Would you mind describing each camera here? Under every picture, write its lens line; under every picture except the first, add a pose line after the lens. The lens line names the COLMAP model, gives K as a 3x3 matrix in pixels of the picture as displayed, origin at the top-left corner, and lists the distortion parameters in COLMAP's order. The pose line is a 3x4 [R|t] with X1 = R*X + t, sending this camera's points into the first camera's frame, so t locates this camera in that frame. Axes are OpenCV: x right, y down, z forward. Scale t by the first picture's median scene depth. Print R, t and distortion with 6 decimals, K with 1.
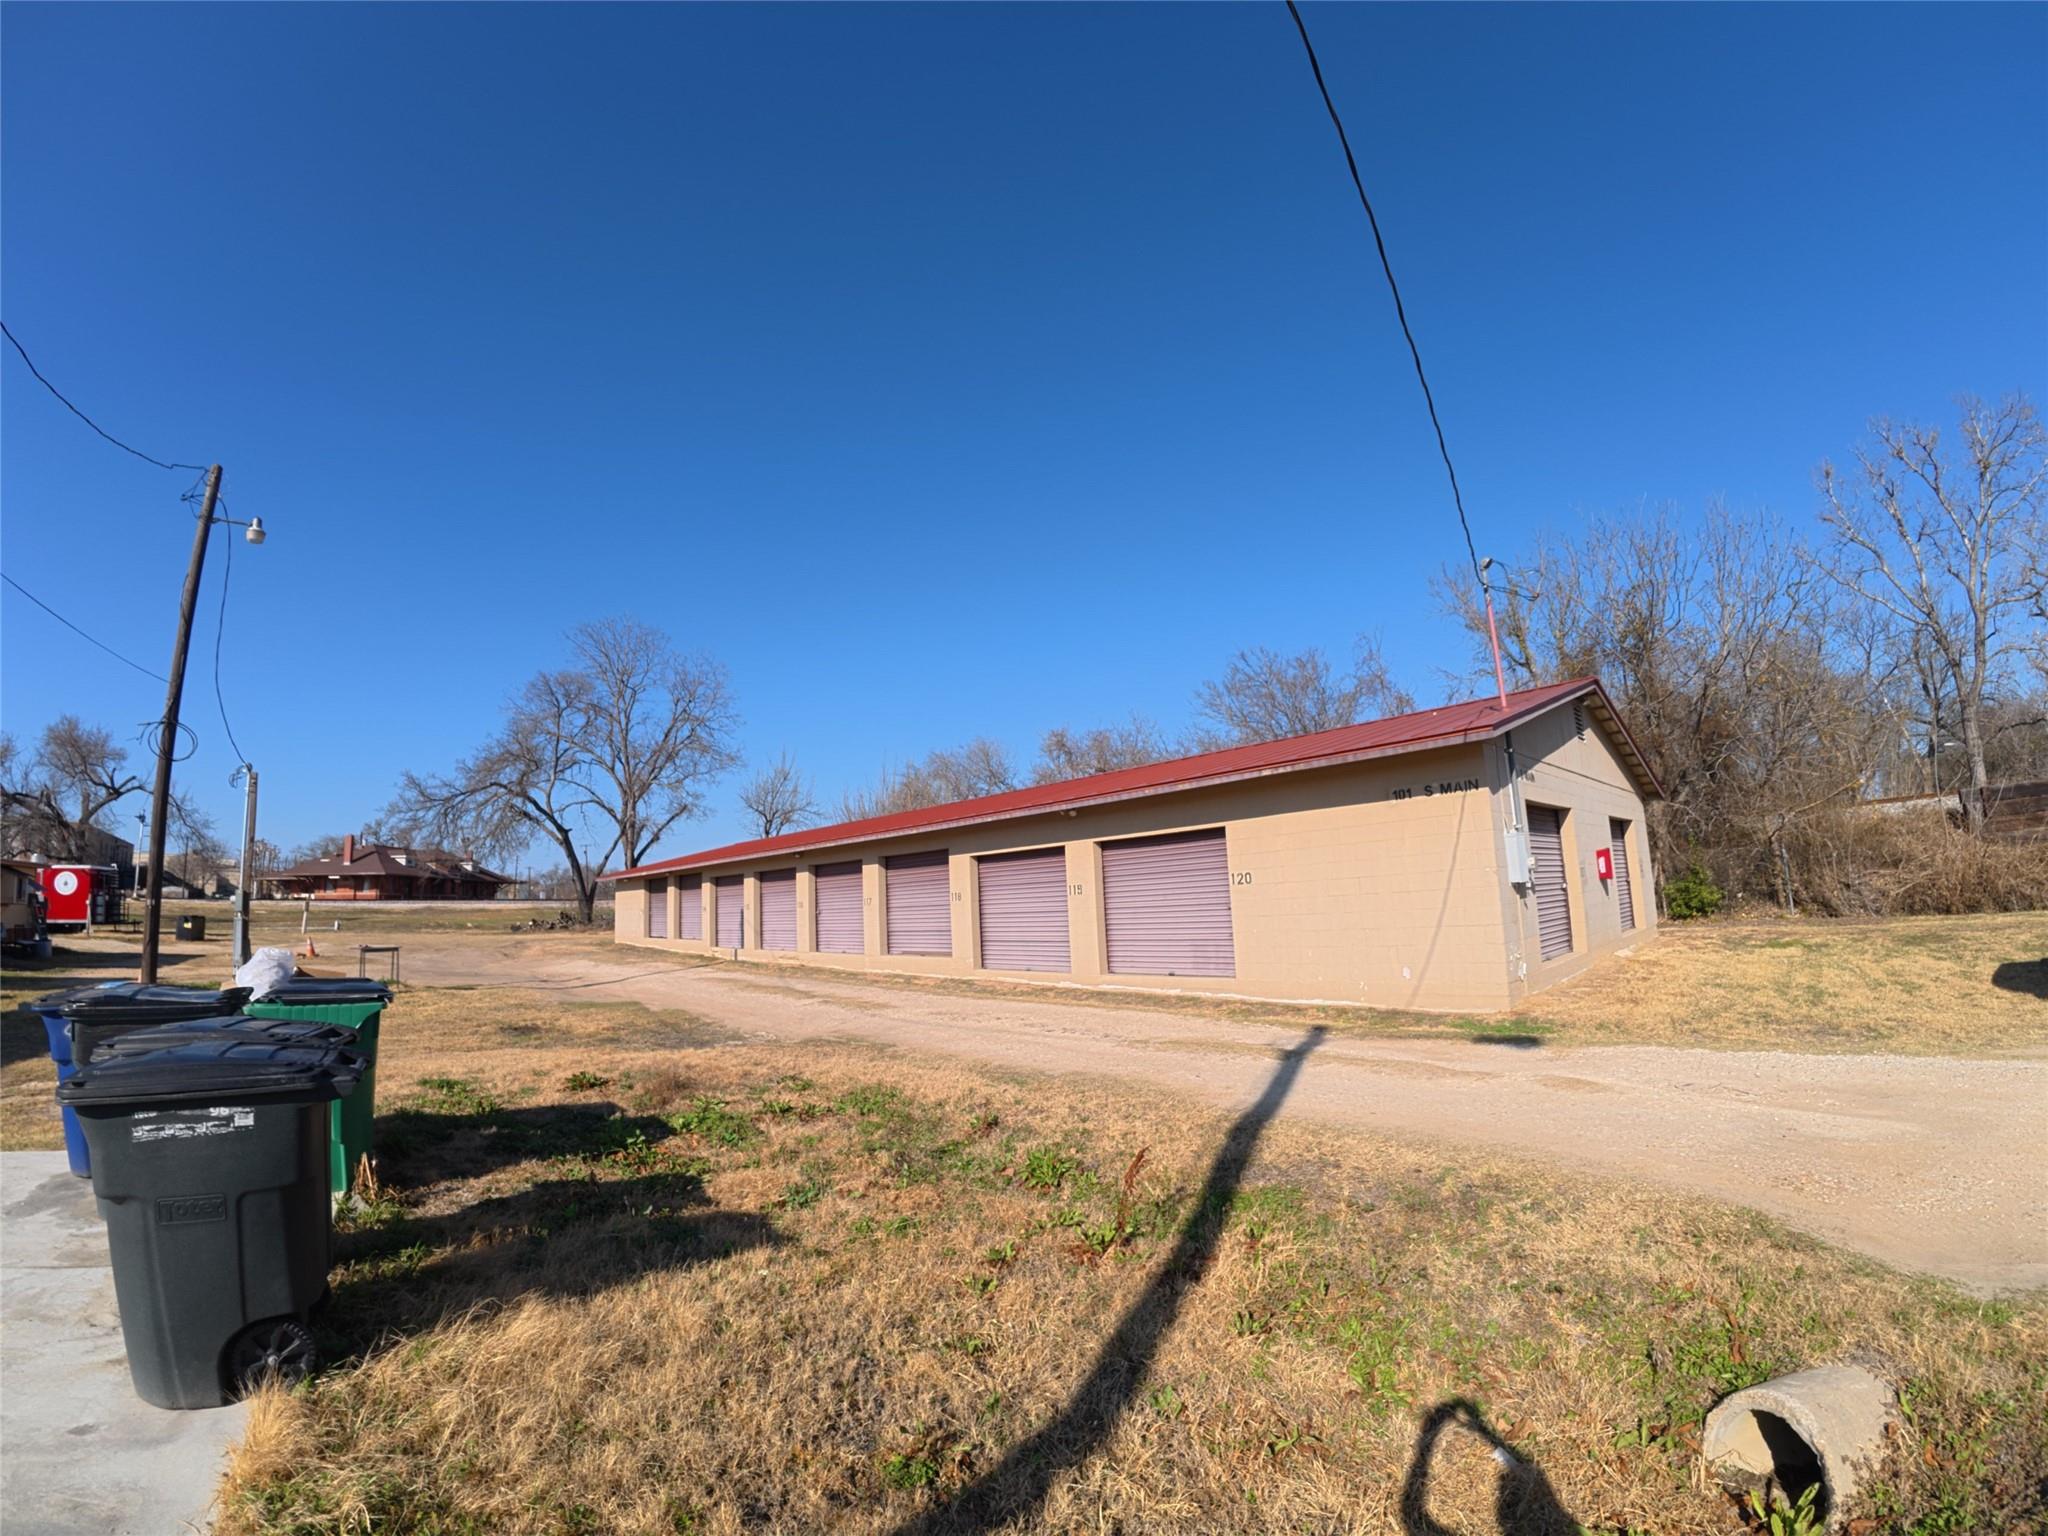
lens RADIAL K [[837.0, 0, 1024.0], [0, 837.0, 772.1], [0, 0, 1]] dist [-0.119349, 0.012150]
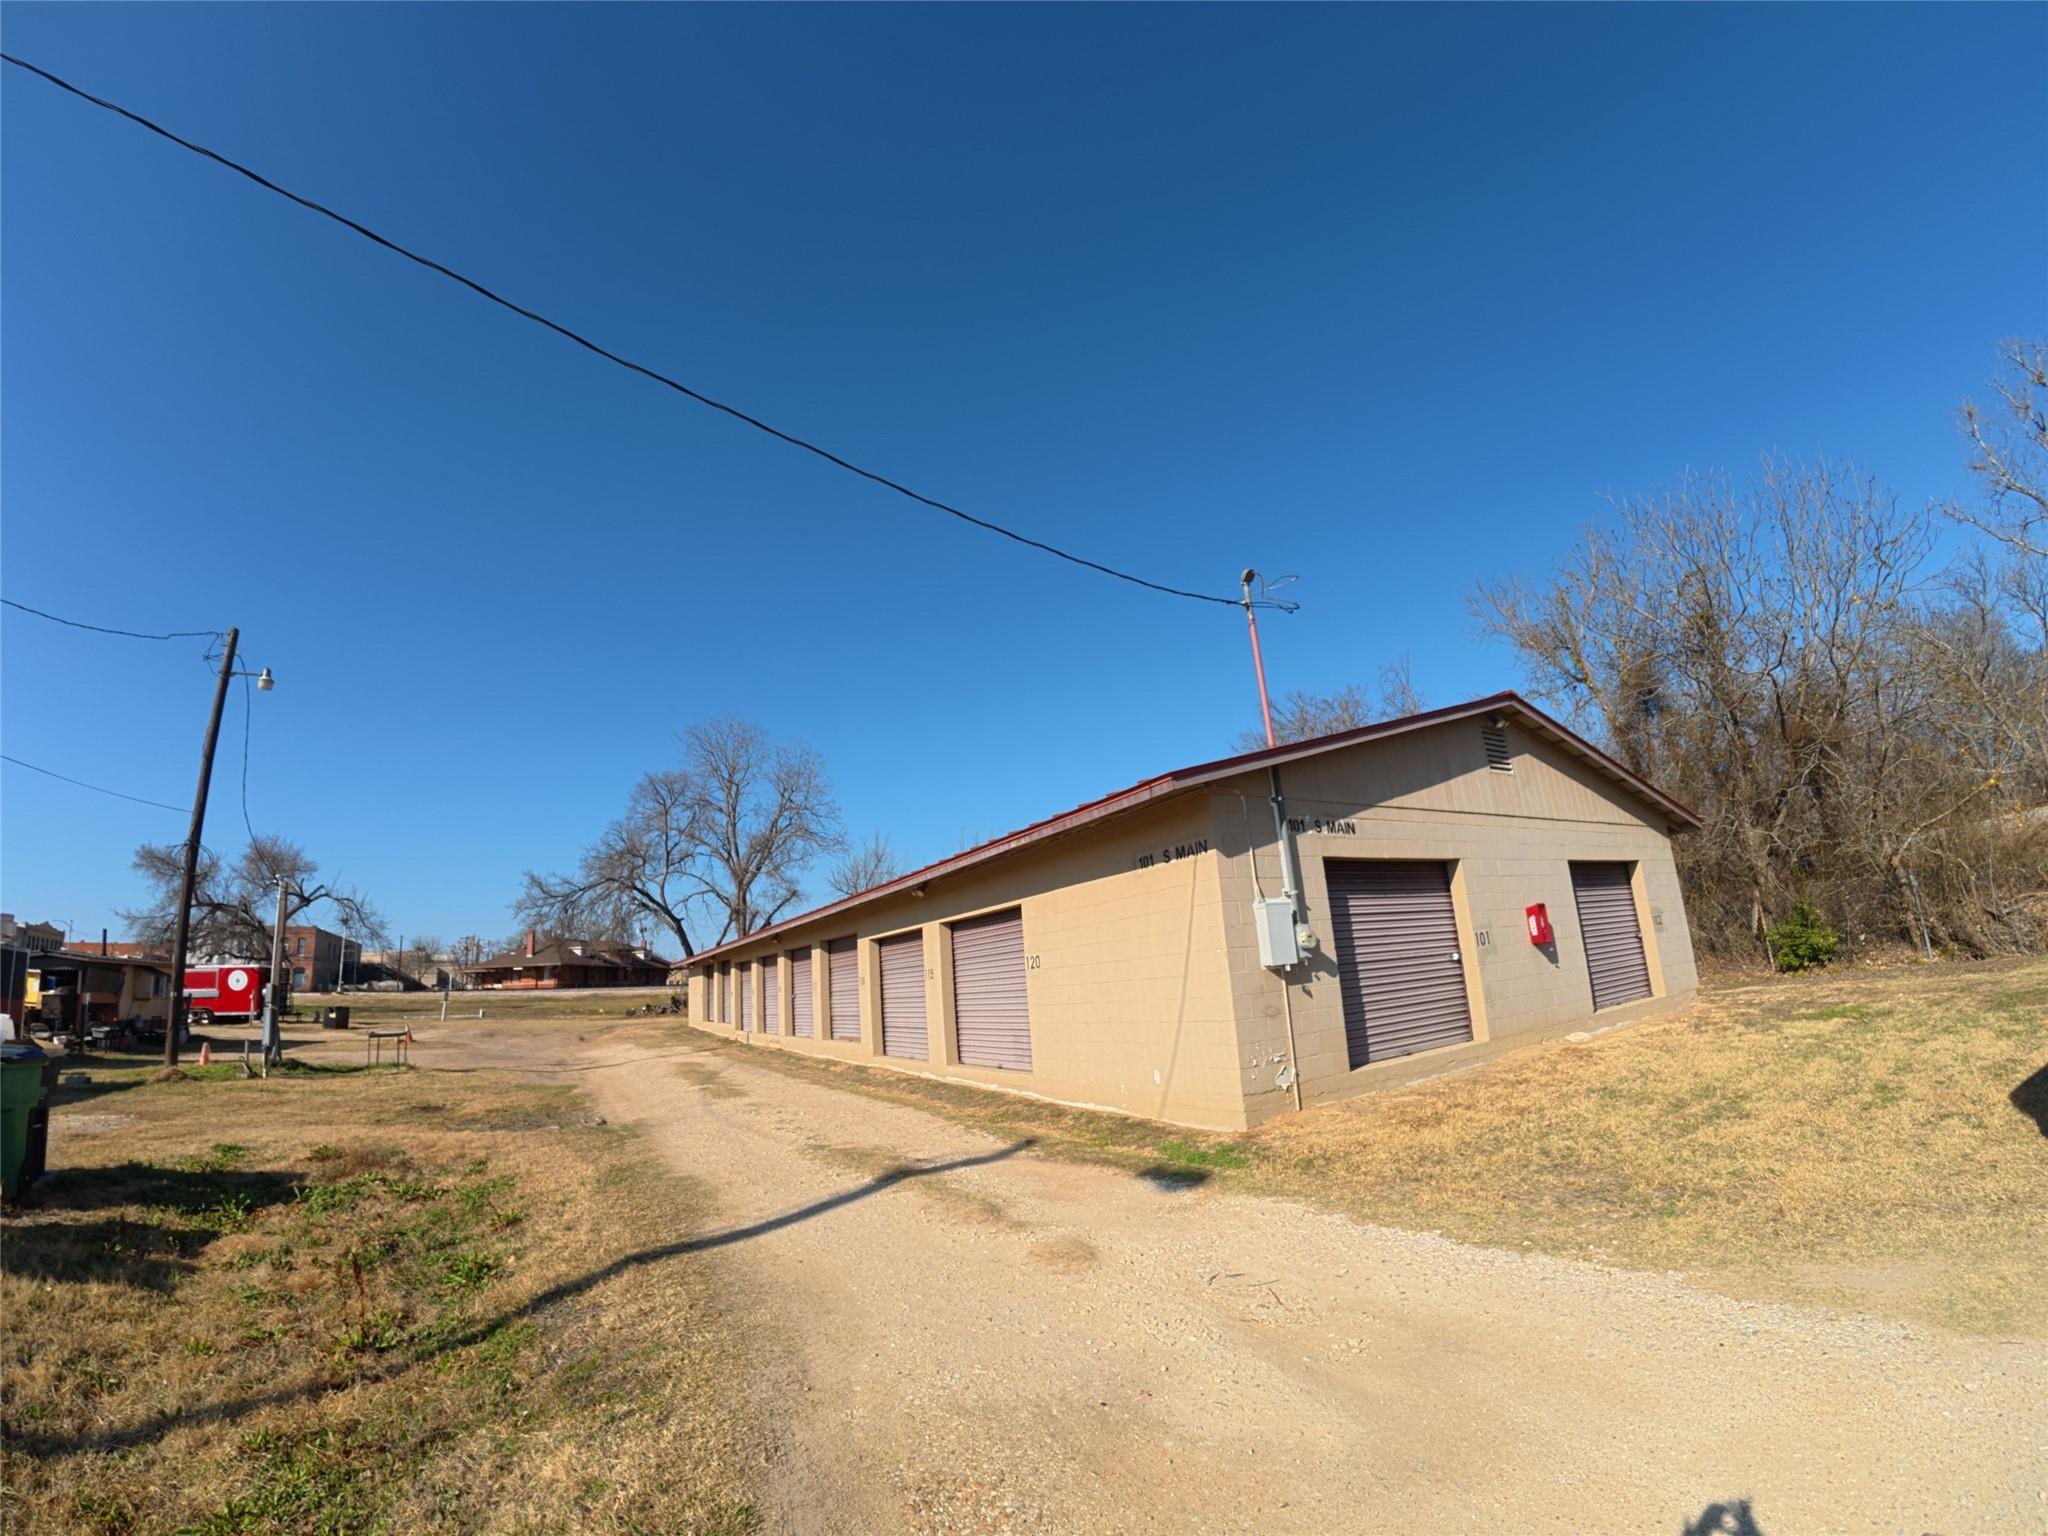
lens RADIAL K [[837.0, 0, 1024.0], [0, 837.0, 772.1], [0, 0, 1]] dist [-0.119349, 0.012150]
pose [[0.975072, -0.078596, -0.207504, 0.247306], [0.061585, 0.994285, -0.087210, 0.001066], [0.213172, 0.072257, 0.974339, 0.057942]]
